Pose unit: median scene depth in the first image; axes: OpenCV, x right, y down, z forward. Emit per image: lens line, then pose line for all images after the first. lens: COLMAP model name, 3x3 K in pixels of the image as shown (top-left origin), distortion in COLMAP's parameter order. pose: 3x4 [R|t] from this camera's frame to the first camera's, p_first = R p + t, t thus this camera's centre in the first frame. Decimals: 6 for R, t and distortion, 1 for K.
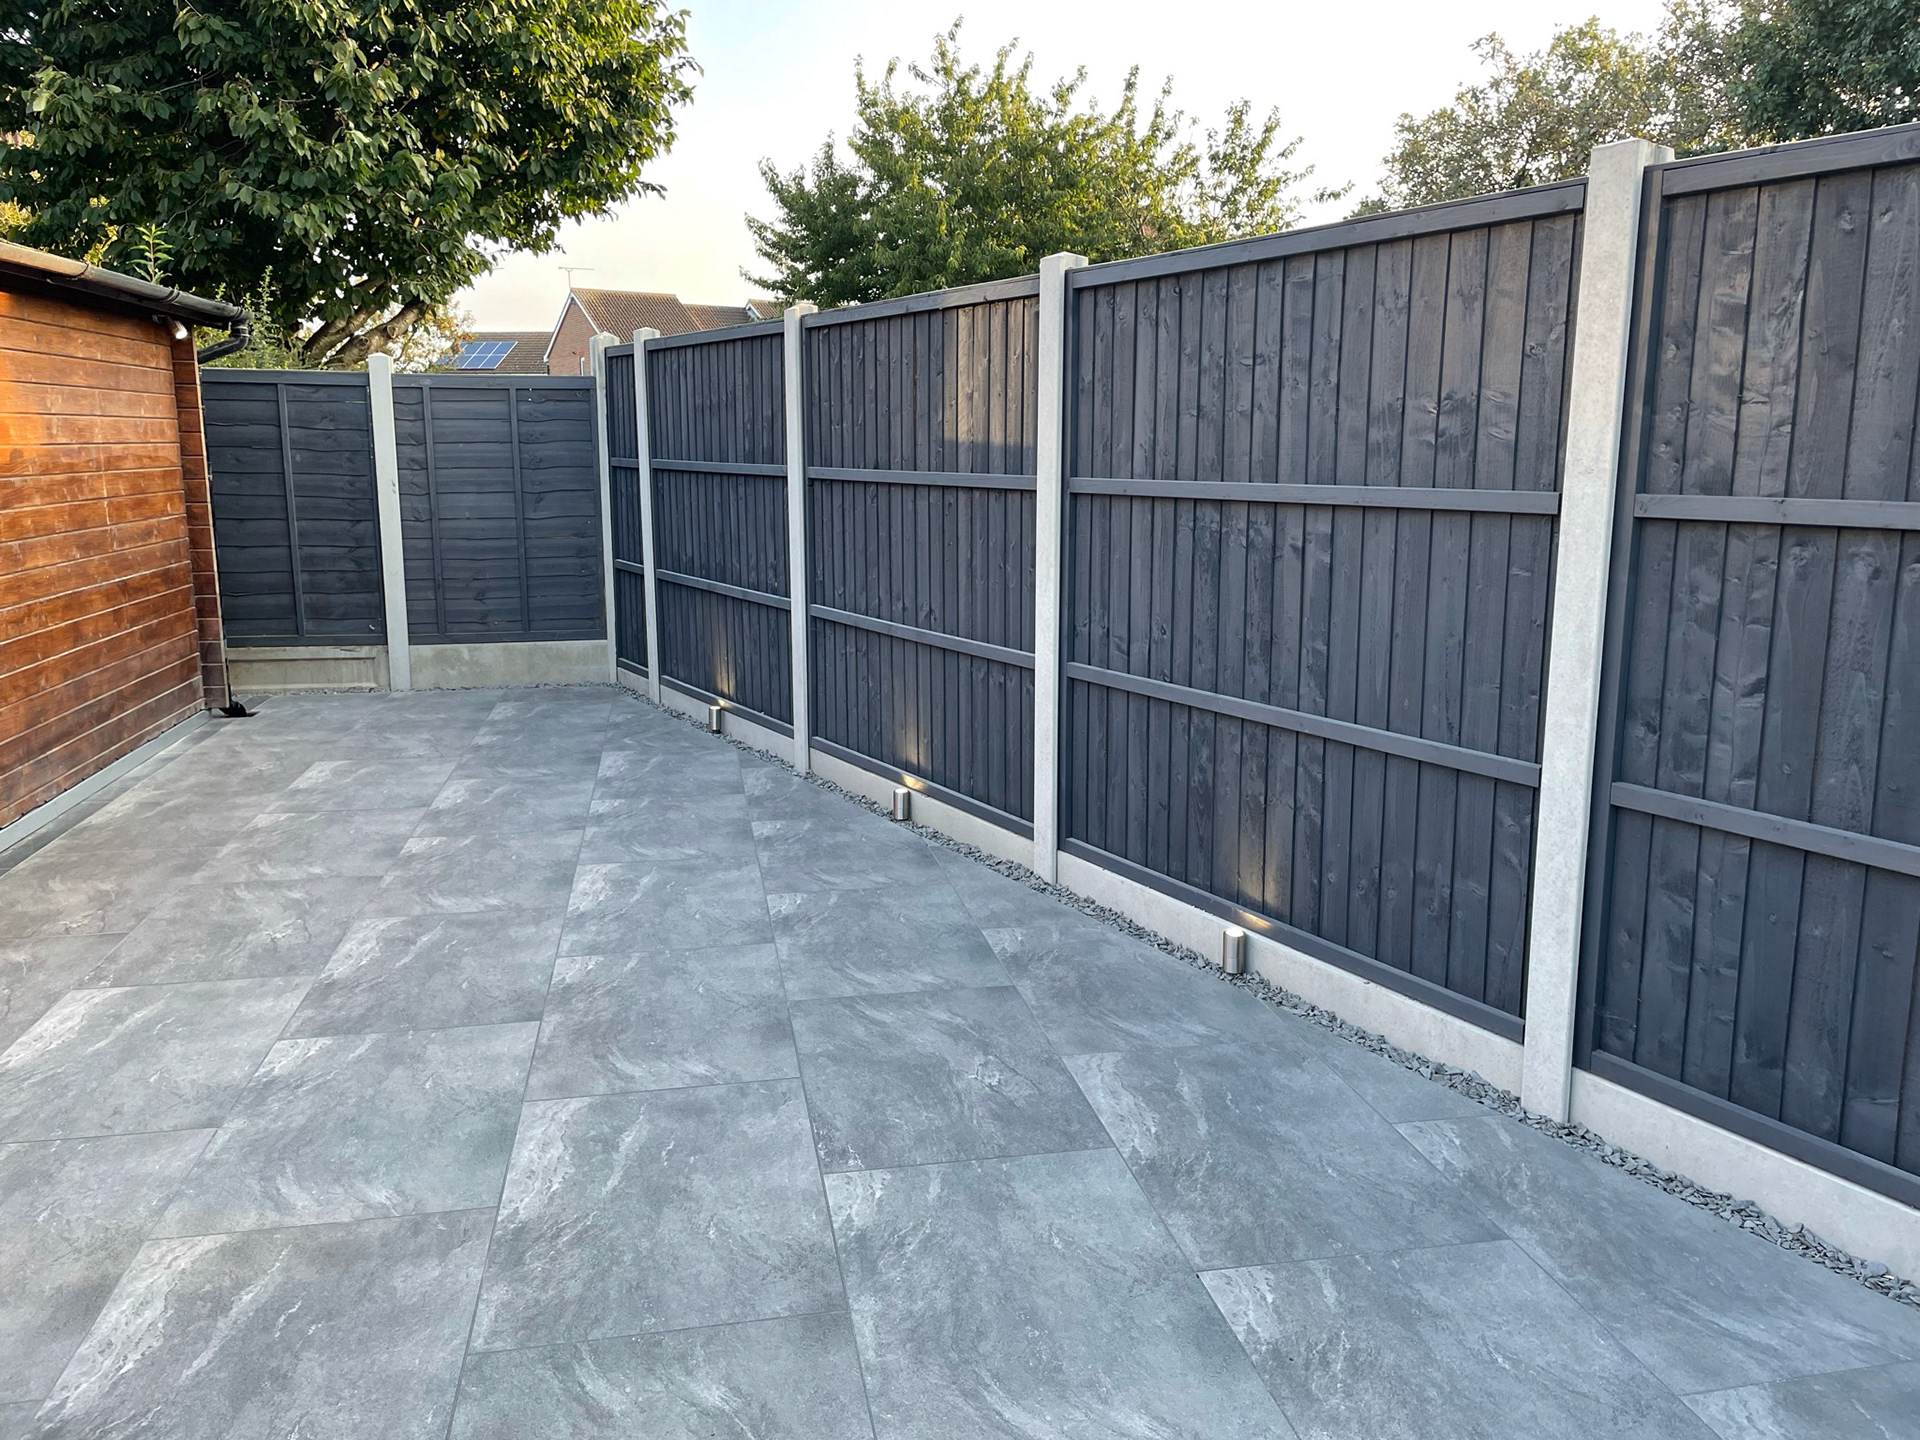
lens RADIAL K [[1439.1, 0, 963.7], [0, 1439.1, 701.6], [0, 0, 1]] dist [0.098025, -0.127344]
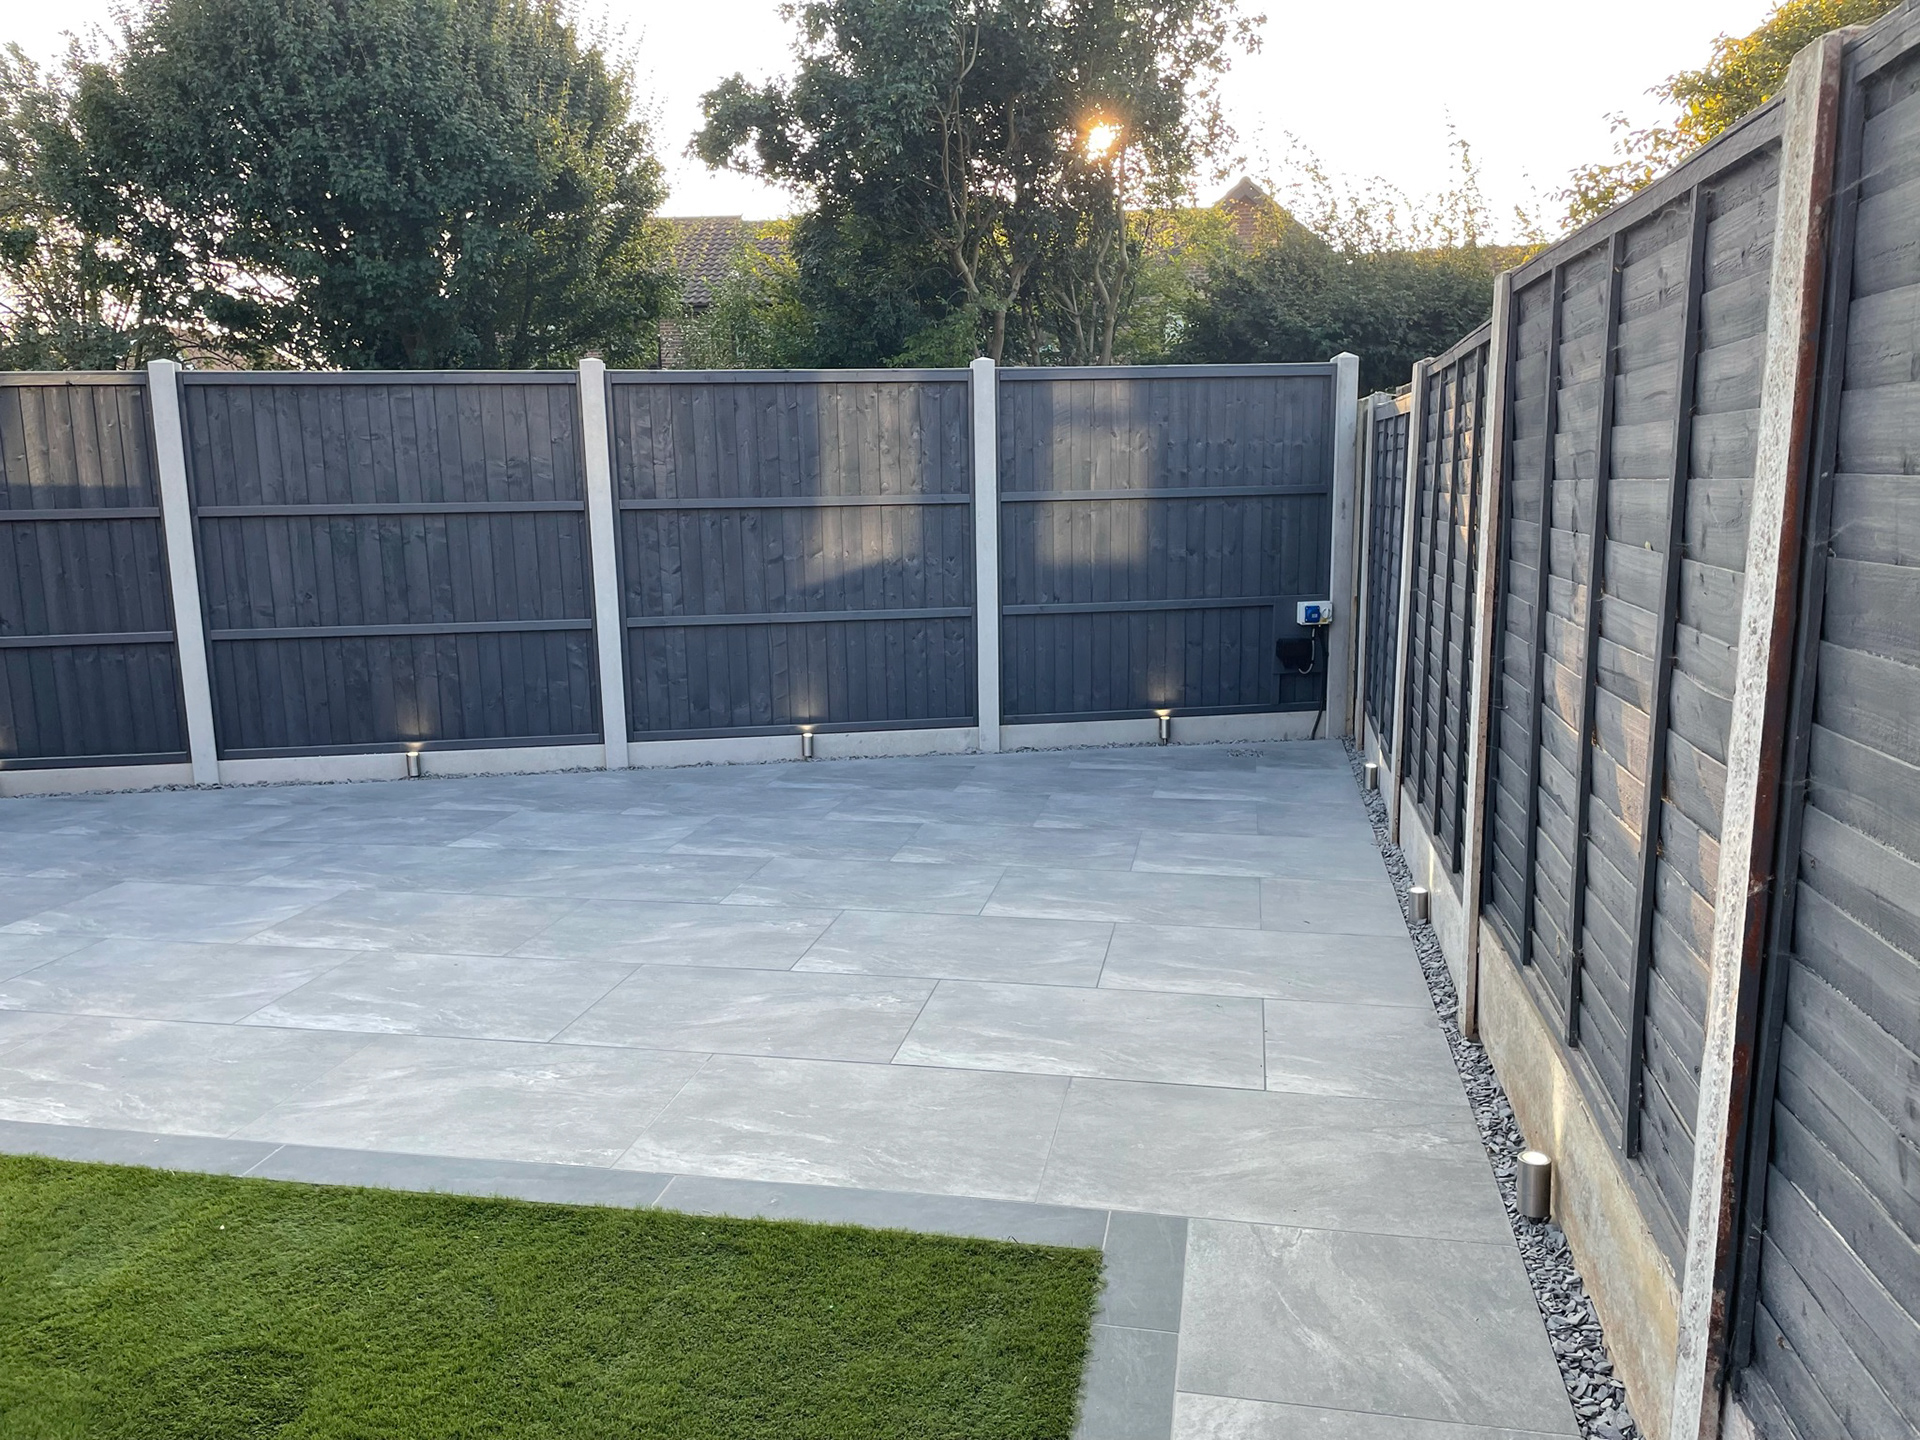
lens RADIAL K [[1439.1, 0, 961.1], [0, 1439.1, 715.1], [0, 0, 1]] dist [0.098025, -0.127344]
pose [[0.383829, -0.164432, 0.908646, -1.289303], [0.181594, 0.978243, 0.100319, 0.059550], [-0.905372, 0.126499, 0.405338, -0.387806]]
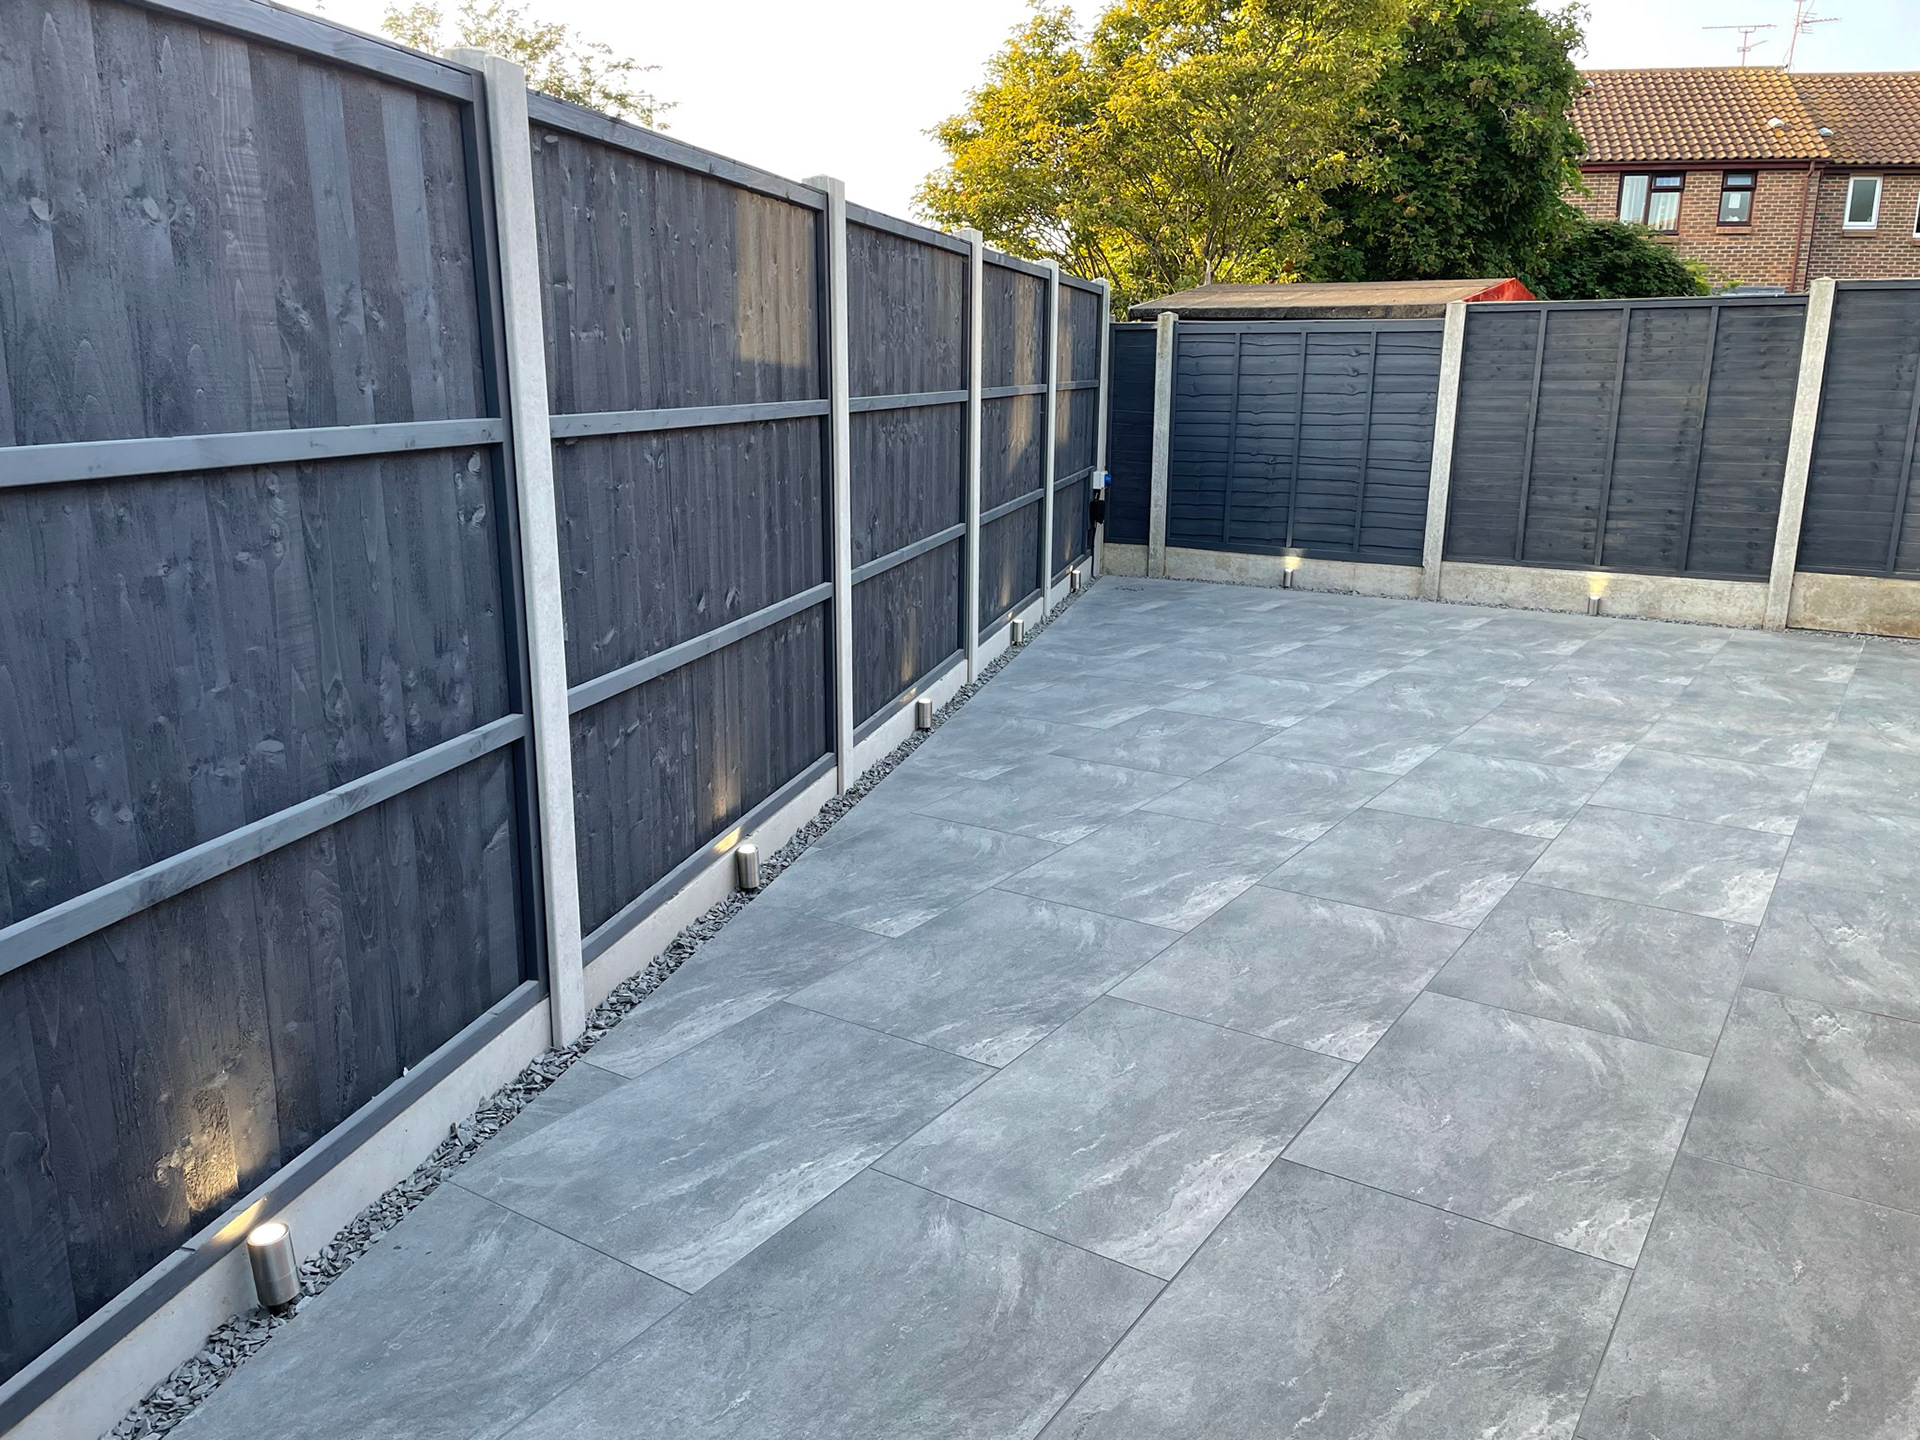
lens RADIAL K [[1439.1, 0, 964.3], [0, 1439.1, 730.4], [0, 0, 1]] dist [0.098025, -0.127344]
pose [[-0.709345, -0.179769, 0.681552, -0.934662], [0.117146, 0.923416, 0.365486, -0.381452], [-0.695059, 0.339097, -0.633961, 2.088842]]
